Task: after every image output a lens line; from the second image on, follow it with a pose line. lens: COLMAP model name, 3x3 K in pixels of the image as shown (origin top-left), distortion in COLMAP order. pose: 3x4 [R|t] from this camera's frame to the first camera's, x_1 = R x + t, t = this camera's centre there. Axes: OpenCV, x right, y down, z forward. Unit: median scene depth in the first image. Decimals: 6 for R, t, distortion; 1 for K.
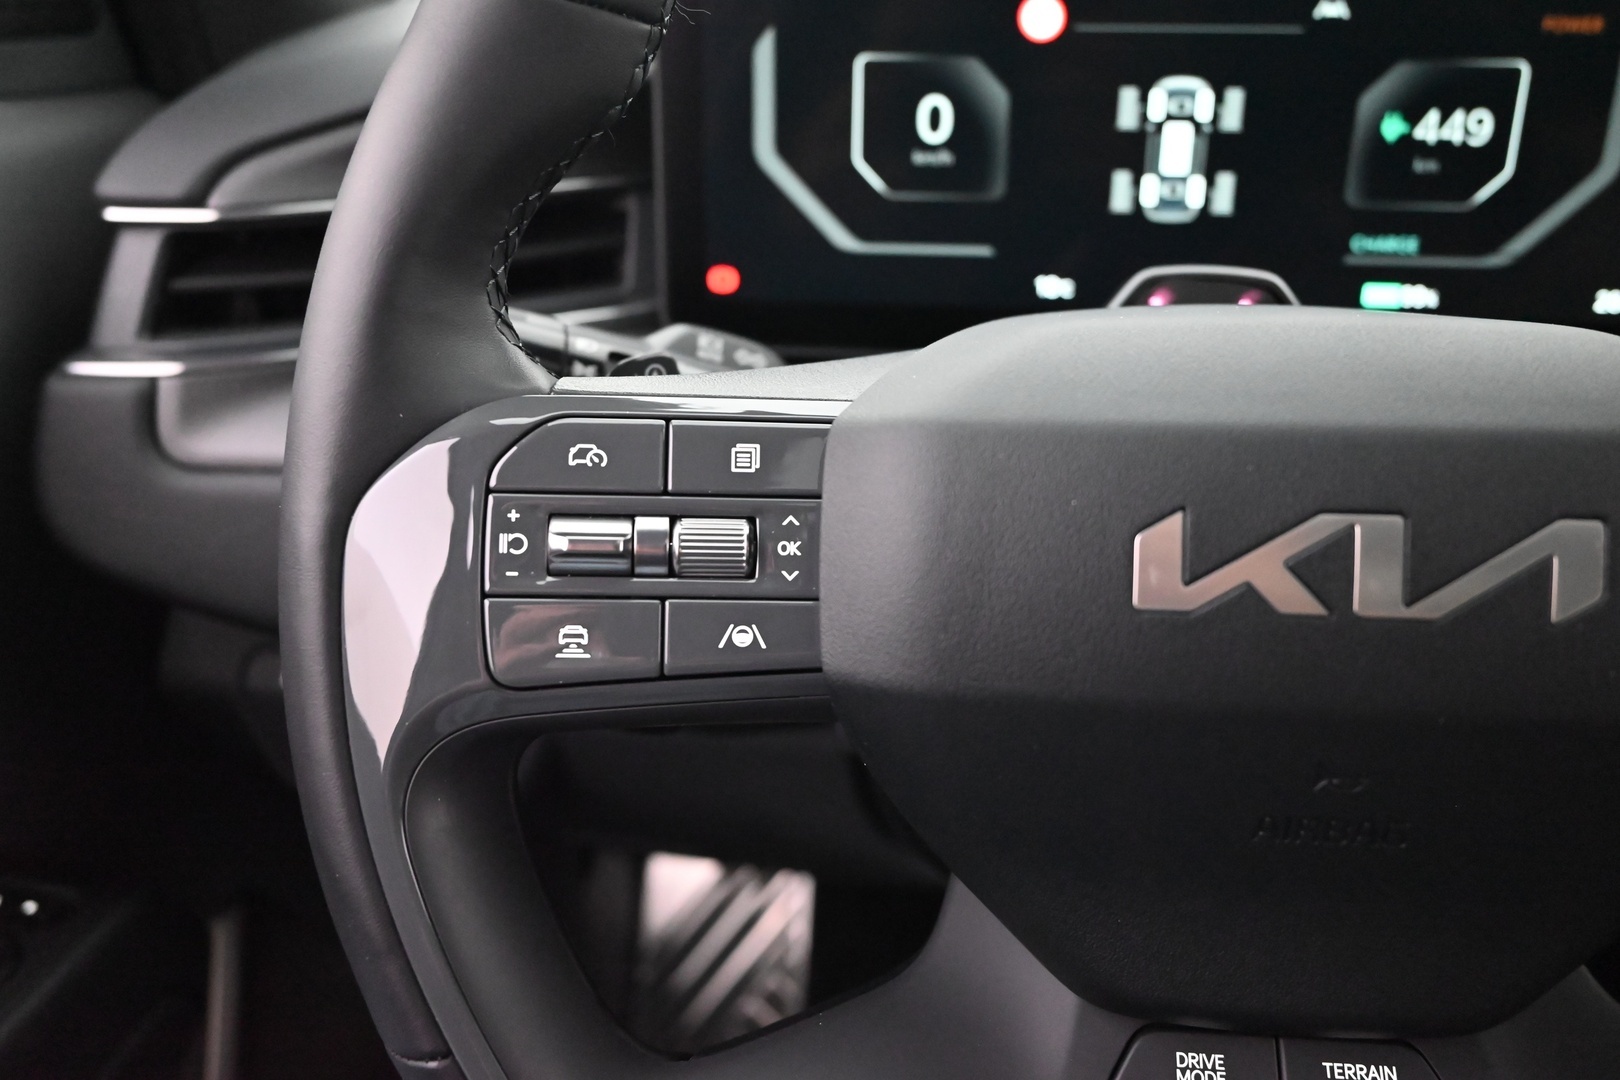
lens RADIAL K [[1236.4, 0, 810.0], [0, 1236.4, 540.0], [0, 0, 1]] dist [0.000039, 0.005773]
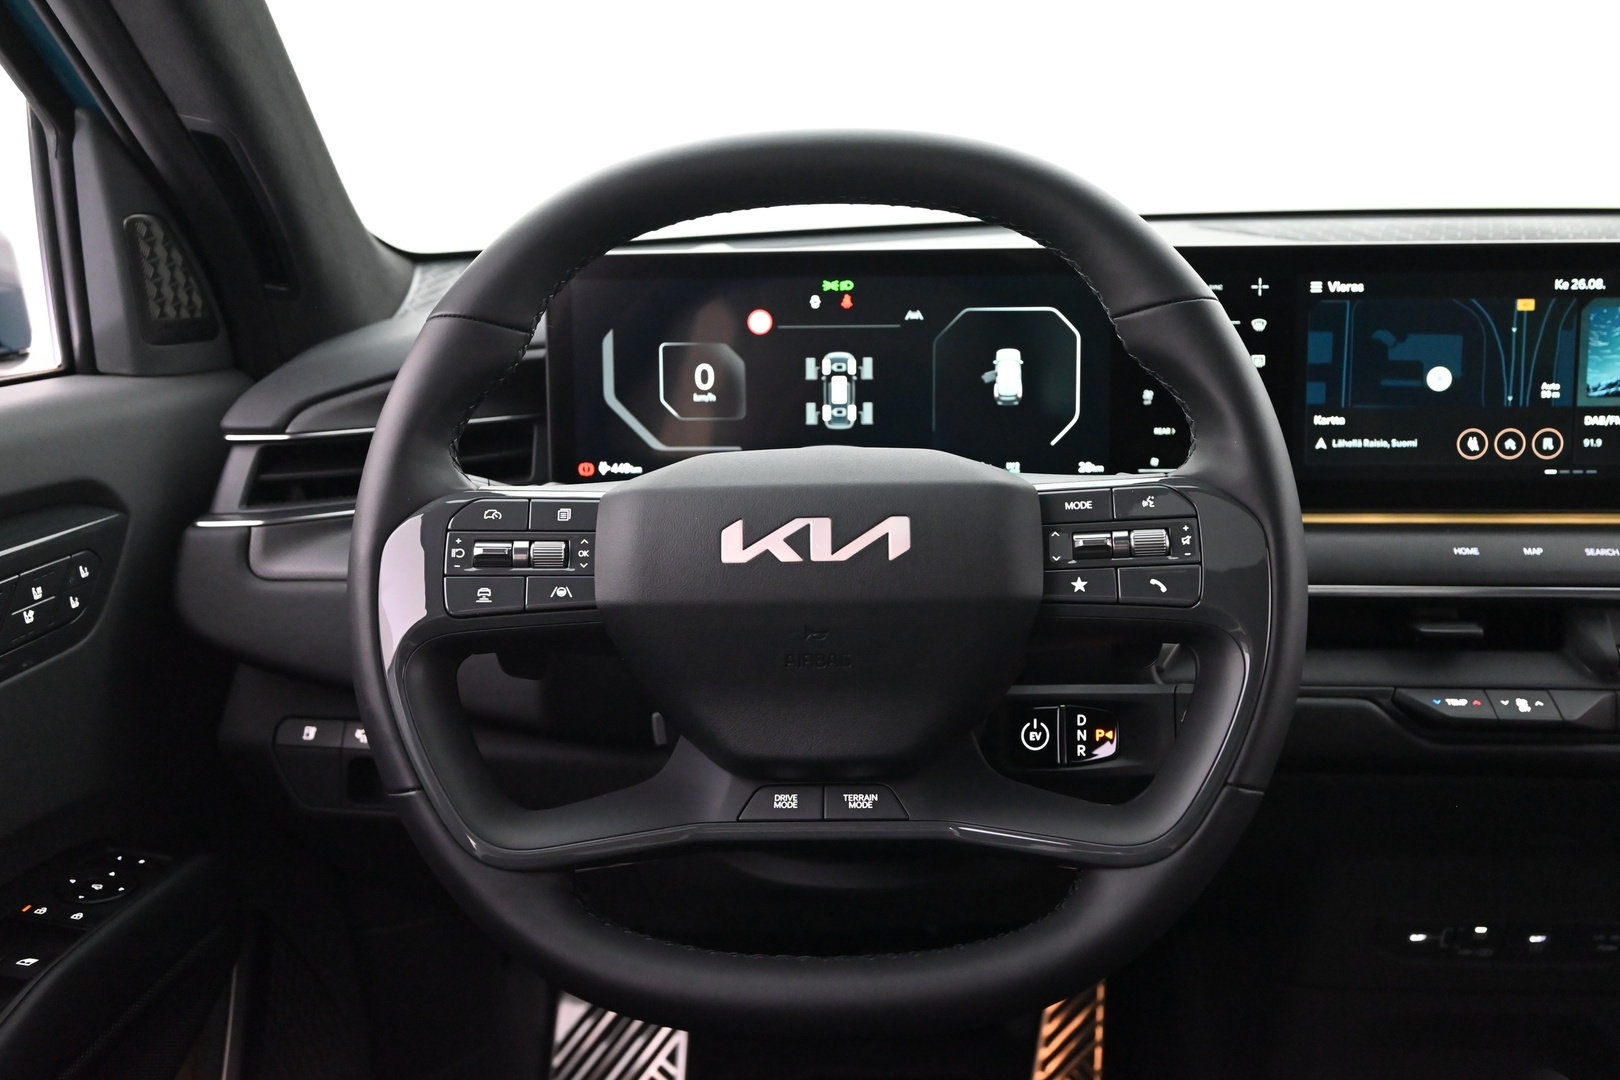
lens RADIAL K [[1236.4, 0, 810.0], [0, 1236.4, 540.0], [0, 0, 1]] dist [0.000039, 0.005773]
pose [[0.998741, -0.024990, 0.043506, 0.174779], [0.033736, 0.976331, -0.213636, 0.280684], [-0.037138, 0.214835, 0.975944, -0.707229]]
